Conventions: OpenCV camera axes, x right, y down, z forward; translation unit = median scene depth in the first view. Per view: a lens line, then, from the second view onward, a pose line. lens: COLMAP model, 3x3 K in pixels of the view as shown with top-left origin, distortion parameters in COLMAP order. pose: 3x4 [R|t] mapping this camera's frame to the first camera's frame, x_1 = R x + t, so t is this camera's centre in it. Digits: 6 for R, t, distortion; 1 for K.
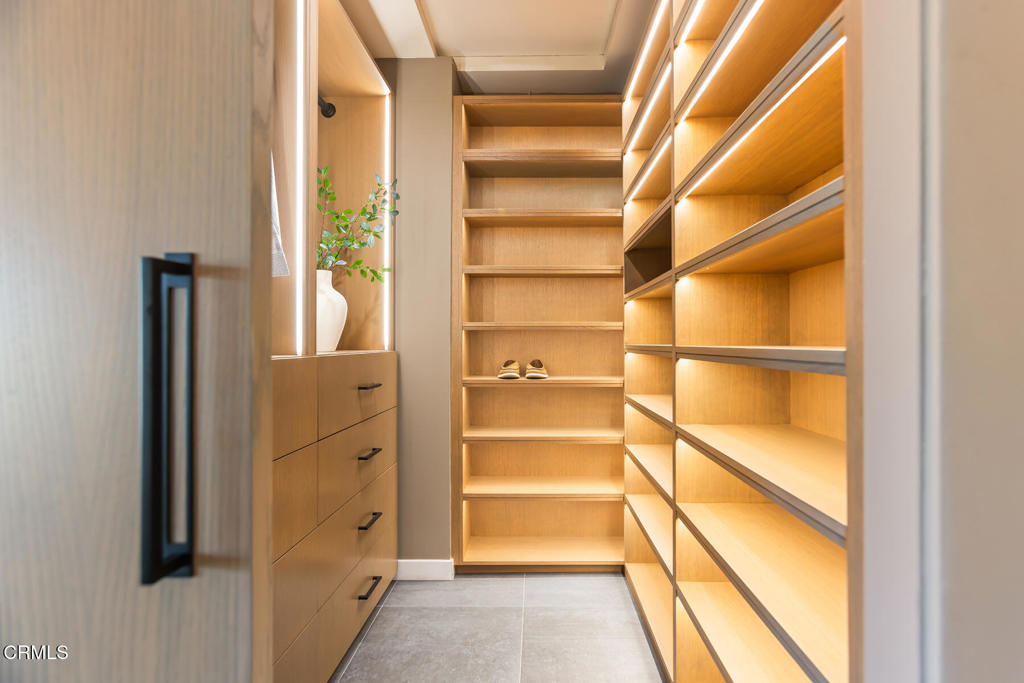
lens RADIAL K [[489.7, 0, 512.0], [0, 489.7, 341.5], [0, 0, 1]] dist [-0.029276, 0.020500]
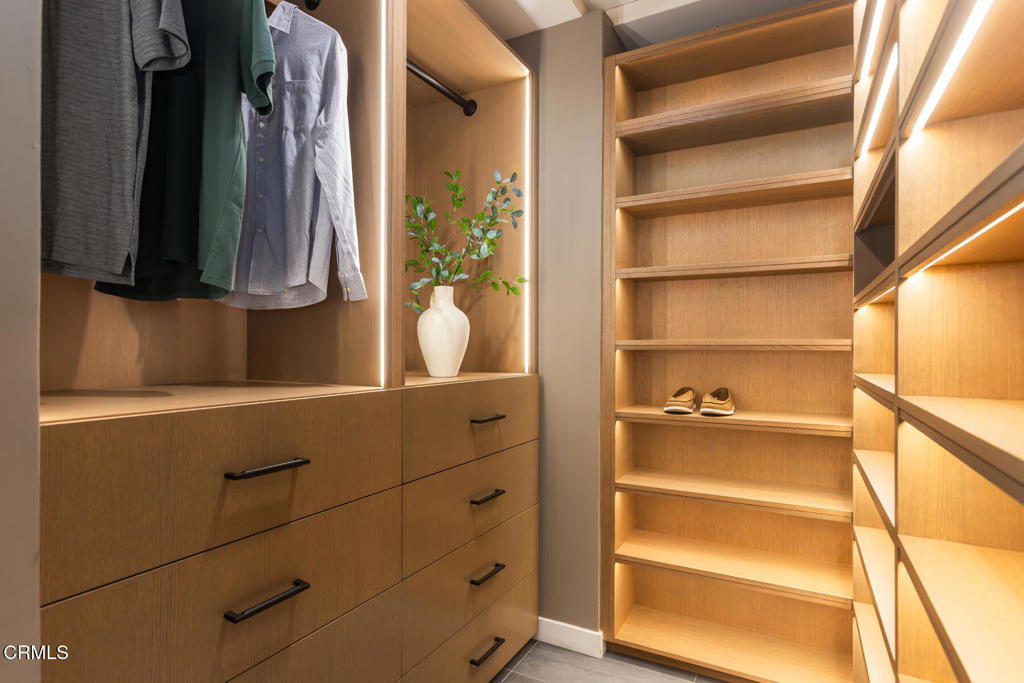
lens RADIAL K [[519.9, 0, 510.0], [0, 519.9, 348.5], [0, 0, 1]] dist [-0.024414, 0.022598]
pose [[0.889771, 0.003952, -0.456390, 0.133289], [-0.000113, 0.999964, 0.008437, -0.032873], [0.456407, -0.007455, 0.889740, 0.167817]]
